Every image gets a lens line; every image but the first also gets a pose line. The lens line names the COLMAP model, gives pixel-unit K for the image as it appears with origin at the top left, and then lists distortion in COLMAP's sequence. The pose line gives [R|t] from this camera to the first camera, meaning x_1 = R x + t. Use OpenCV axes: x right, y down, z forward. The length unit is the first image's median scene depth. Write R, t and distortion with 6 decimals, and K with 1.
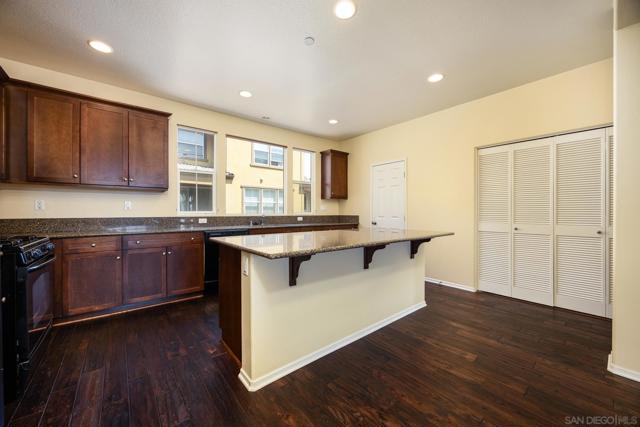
lens RADIAL K [[243.7, 0, 320.2], [0, 243.7, 214.3], [0, 0, 1]] dist [0.000234, 0.000111]
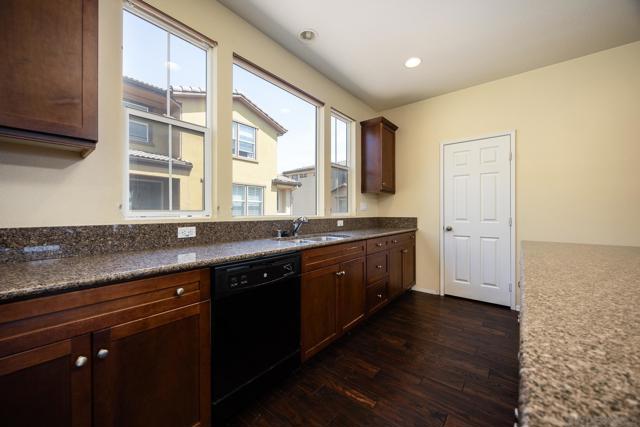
lens RADIAL K [[243.7, 0, 320.1], [0, 243.7, 213.2], [0, 0, 1]] dist [0.000234, 0.000111]
pose [[0.981783, -0.001418, 0.190000, -0.233413], [0.002696, 0.999975, -0.006466, -0.002966], [-0.189987, 0.006860, 0.981763, 0.370125]]
